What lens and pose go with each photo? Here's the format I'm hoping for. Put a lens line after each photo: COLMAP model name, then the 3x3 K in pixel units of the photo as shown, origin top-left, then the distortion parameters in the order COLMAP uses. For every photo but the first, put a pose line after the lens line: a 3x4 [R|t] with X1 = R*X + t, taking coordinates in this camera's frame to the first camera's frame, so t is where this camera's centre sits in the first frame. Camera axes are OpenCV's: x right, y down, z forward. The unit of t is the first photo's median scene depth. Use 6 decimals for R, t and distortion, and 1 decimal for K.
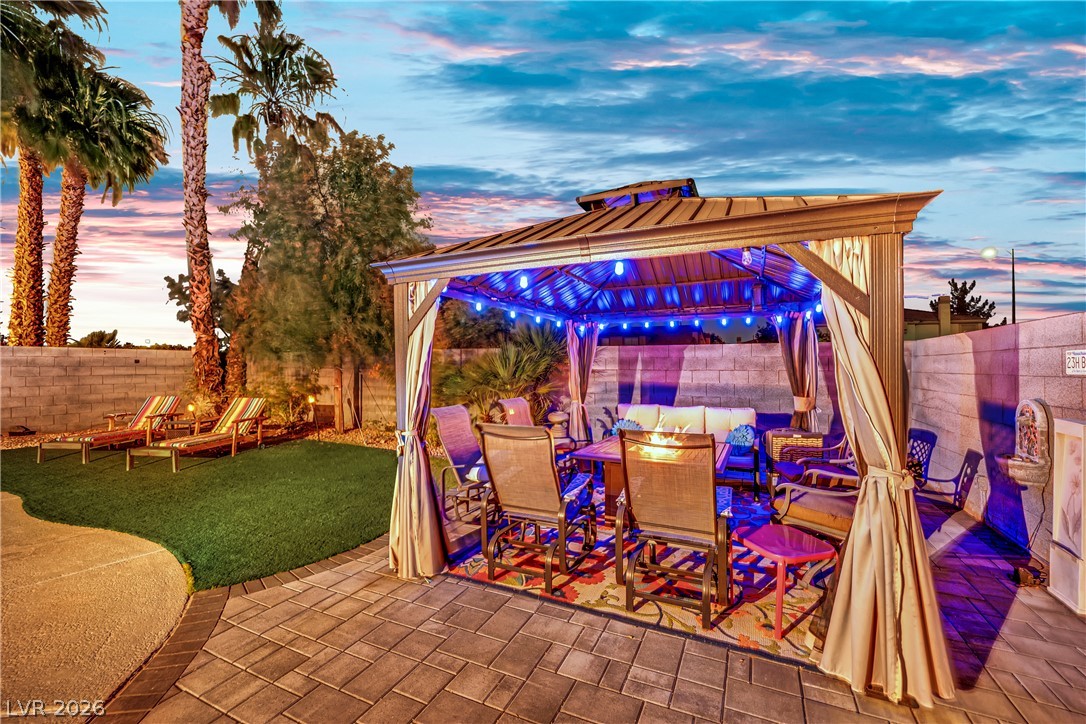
lens RADIAL K [[454.8, 0, 536.1], [0, 454.8, 359.9], [0, 0, 1]] dist [-0.012414, -0.000342]
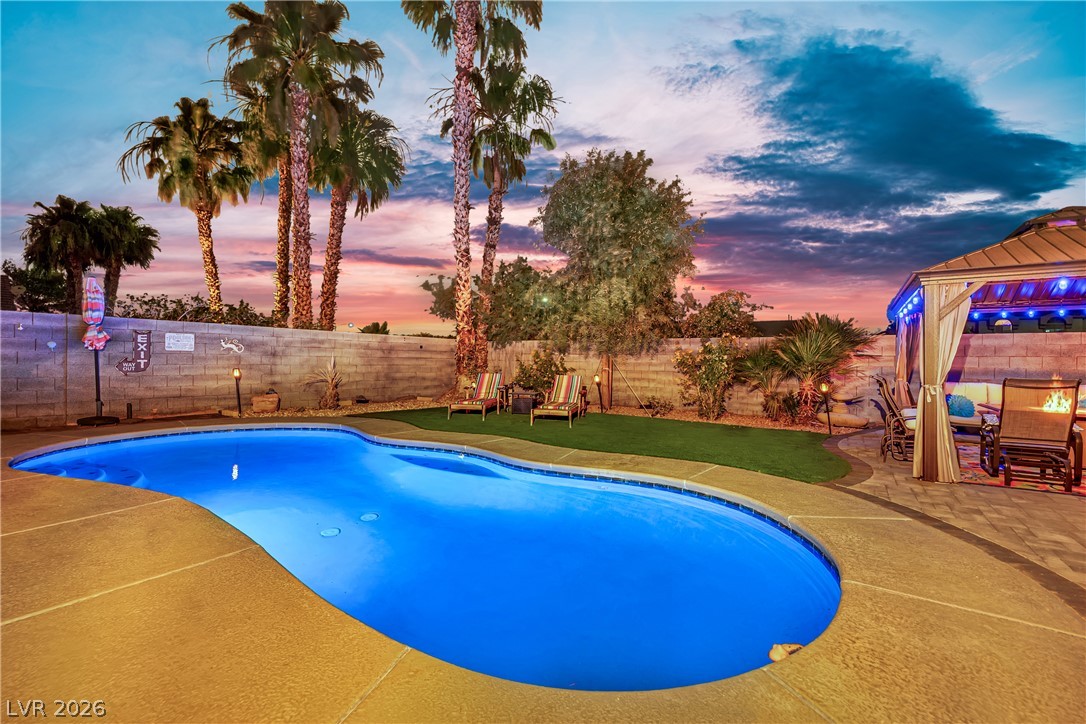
lens RADIAL K [[454.8, 0, 536.1], [0, 454.8, 359.9], [0, 0, 1]] dist [-0.012414, -0.000342]
pose [[0.988192, 0.012401, -0.152719, -0.442476], [-0.010782, 0.999877, 0.011424, 0.024151], [0.152842, -0.009642, 0.988204, -0.196328]]
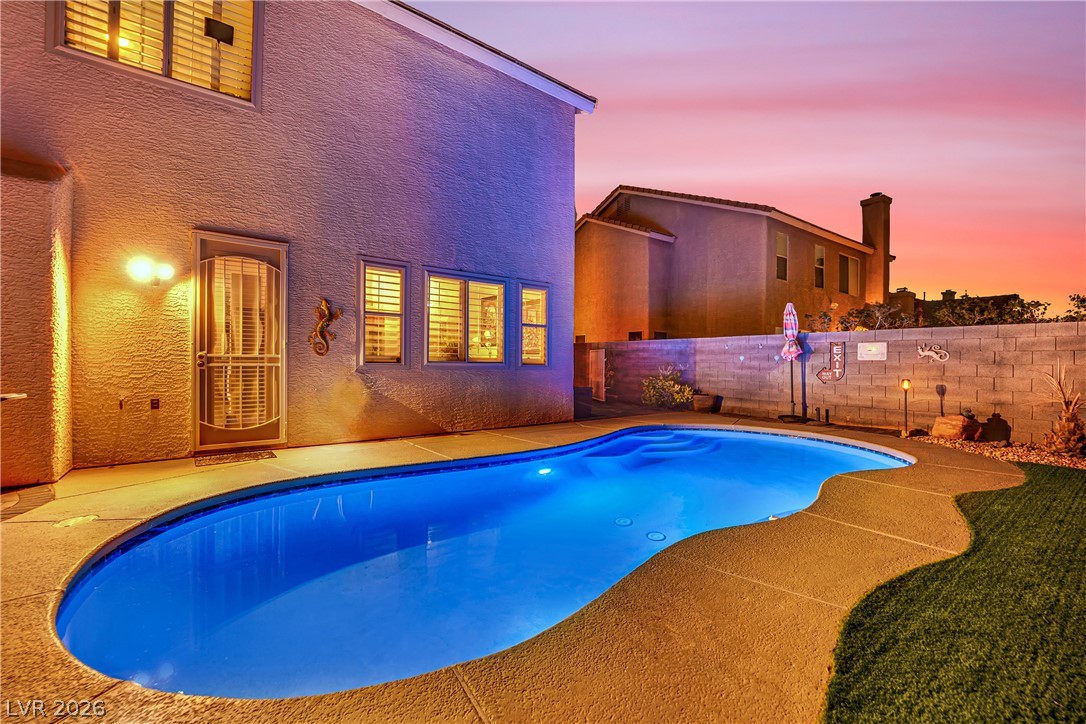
lens RADIAL K [[445.4, 0, 536.9], [0, 445.4, 366.4], [0, 0, 1]] dist [-0.020099, -0.000418]
pose [[-0.449370, 0.000032, -0.893346, -0.220903], [0.001178, 0.999999, -0.000557, 0.035293], [0.893345, -0.001303, -0.449369, 0.394953]]
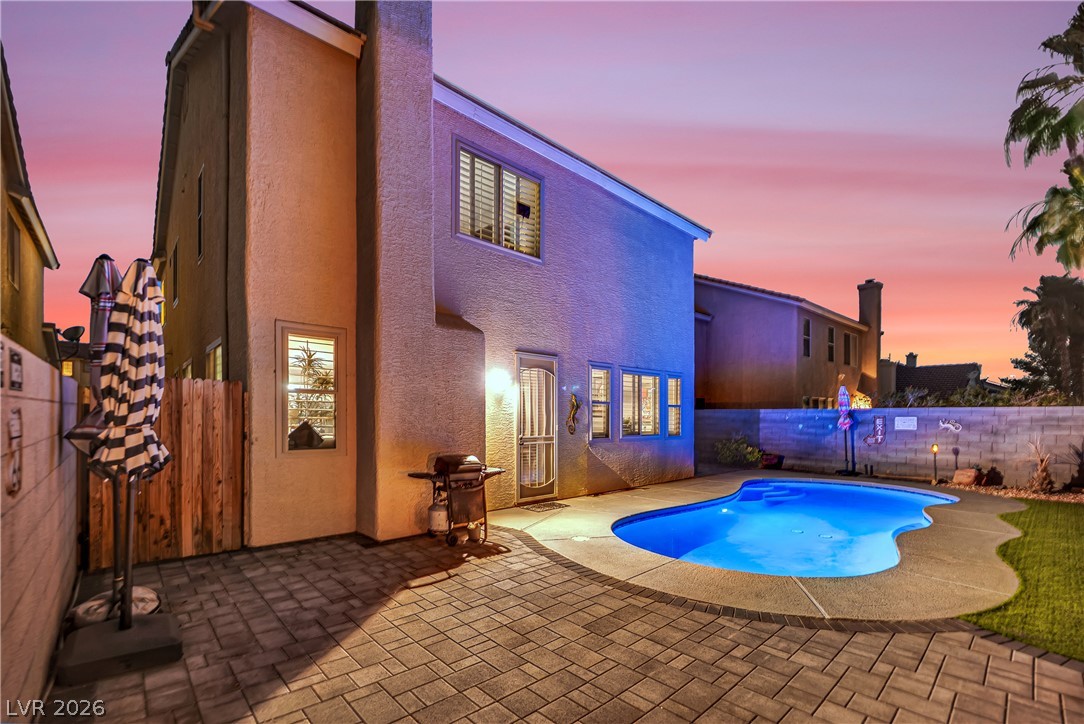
lens RADIAL K [[465.5, 0, 532.0], [0, 465.5, 421.4], [0, 0, 1]] dist [-0.028855, -0.000020]
pose [[-0.372439, 0.004853, -0.928044, 0.241580], [0.007020, 0.999972, 0.002412, -0.009243], [0.928030, -0.005616, -0.372463, 0.113097]]
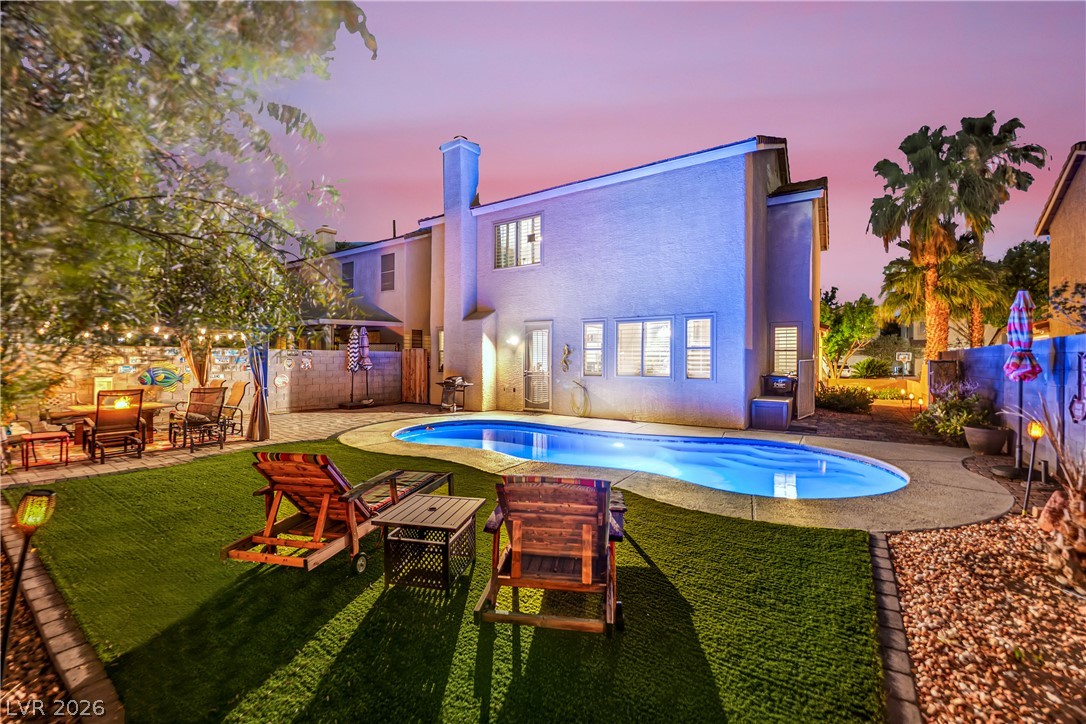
lens RADIAL K [[430.1, 0, 552.3], [0, 430.1, 364.7], [0, 0, 1]] dist [-0.029859, -0.000205]
pose [[-0.993414, -0.007996, 0.114305, -0.743028], [-0.009041, 0.999922, -0.008630, 0.009869], [-0.114227, -0.009606, -0.993408, 1.081458]]
